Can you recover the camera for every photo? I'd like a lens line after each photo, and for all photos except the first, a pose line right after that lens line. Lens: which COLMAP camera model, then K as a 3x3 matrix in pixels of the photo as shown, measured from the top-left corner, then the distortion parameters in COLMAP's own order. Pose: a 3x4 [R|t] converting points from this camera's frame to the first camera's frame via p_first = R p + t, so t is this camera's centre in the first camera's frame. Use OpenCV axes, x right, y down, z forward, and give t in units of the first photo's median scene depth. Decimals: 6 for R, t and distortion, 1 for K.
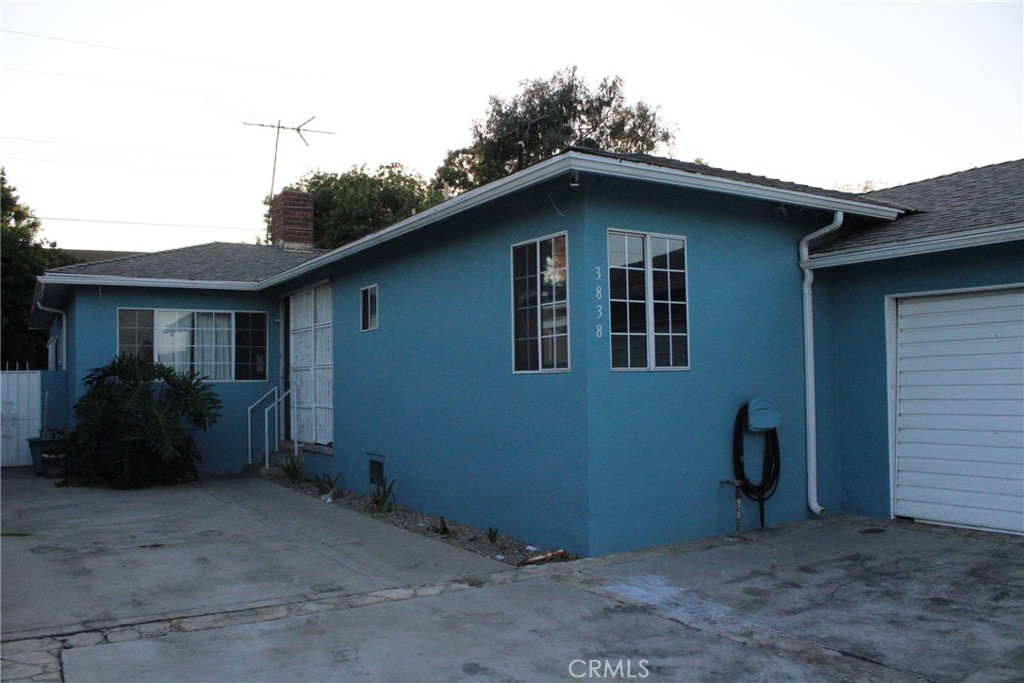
lens RADIAL K [[838.7, 0, 512.0], [0, 838.7, 351.7], [0, 0, 1]] dist [-0.148713, 0.100190]
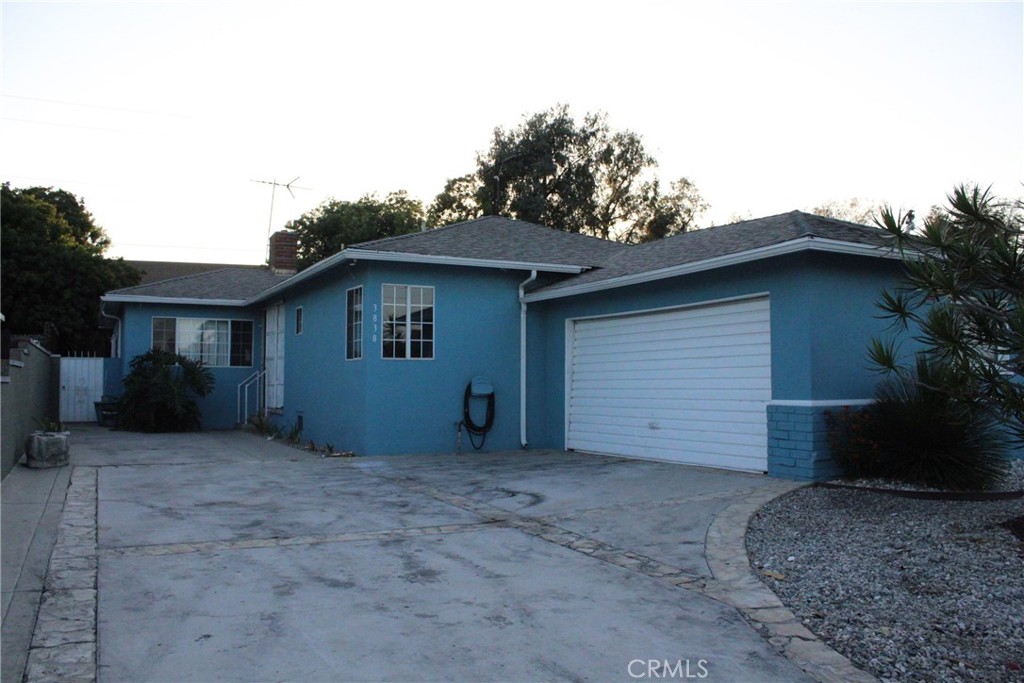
lens RADIAL K [[838.7, 0, 512.0], [0, 838.7, 351.7], [0, 0, 1]] dist [-0.148713, 0.100190]
pose [[0.996936, 0.015014, -0.076773, 0.282065], [-0.015001, 0.999887, 0.000738, -0.000011], [0.076775, 0.000416, 0.997048, -0.437736]]
